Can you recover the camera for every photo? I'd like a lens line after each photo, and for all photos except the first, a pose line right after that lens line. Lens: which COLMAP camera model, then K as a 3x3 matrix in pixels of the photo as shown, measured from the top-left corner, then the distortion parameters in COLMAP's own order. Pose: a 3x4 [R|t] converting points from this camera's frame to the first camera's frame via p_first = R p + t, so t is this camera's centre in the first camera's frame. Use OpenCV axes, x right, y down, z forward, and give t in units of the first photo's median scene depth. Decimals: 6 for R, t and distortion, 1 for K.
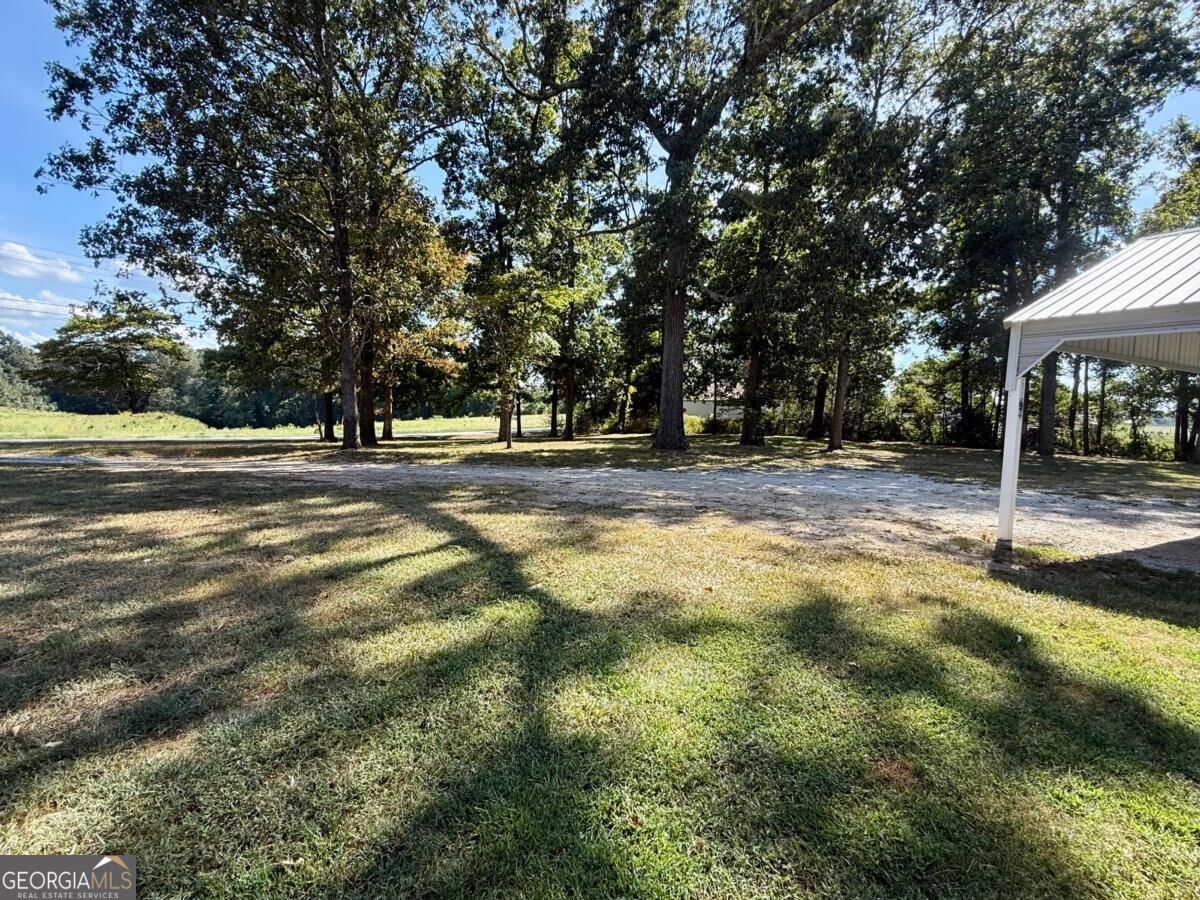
lens RADIAL K [[612.2, 0, 600.0], [0, 612.2, 450.0], [0, 0, 1]] dist [0.000179, -0.000004]
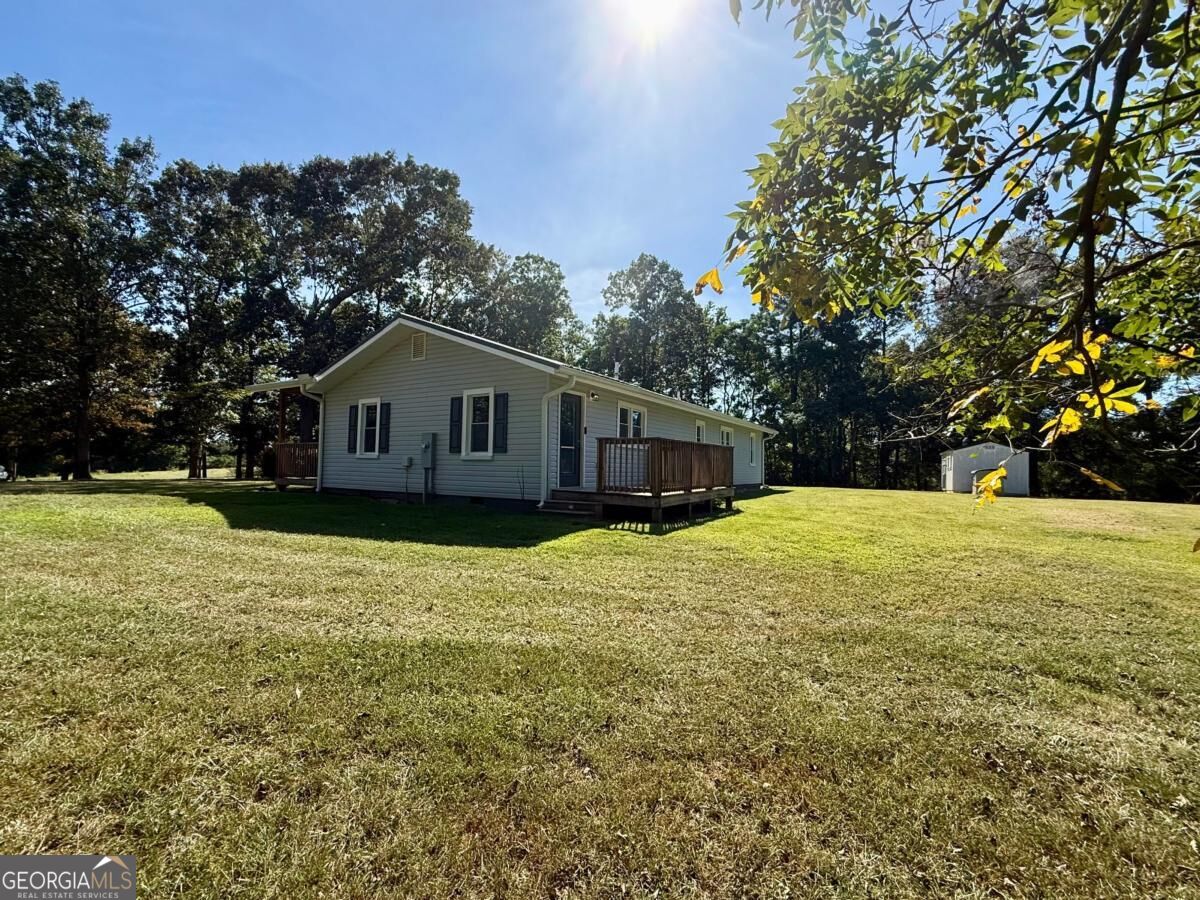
lens RADIAL K [[480.6, 0, 600.0], [0, 480.6, 450.0], [0, 0, 1]] dist [0.000363, 0.000037]
pose [[0.848072, 0.002454, 0.529875, 0.034462], [0.046309, 0.995820, -0.078731, 0.028396], [-0.527853, 0.091307, 0.844414, -0.274334]]
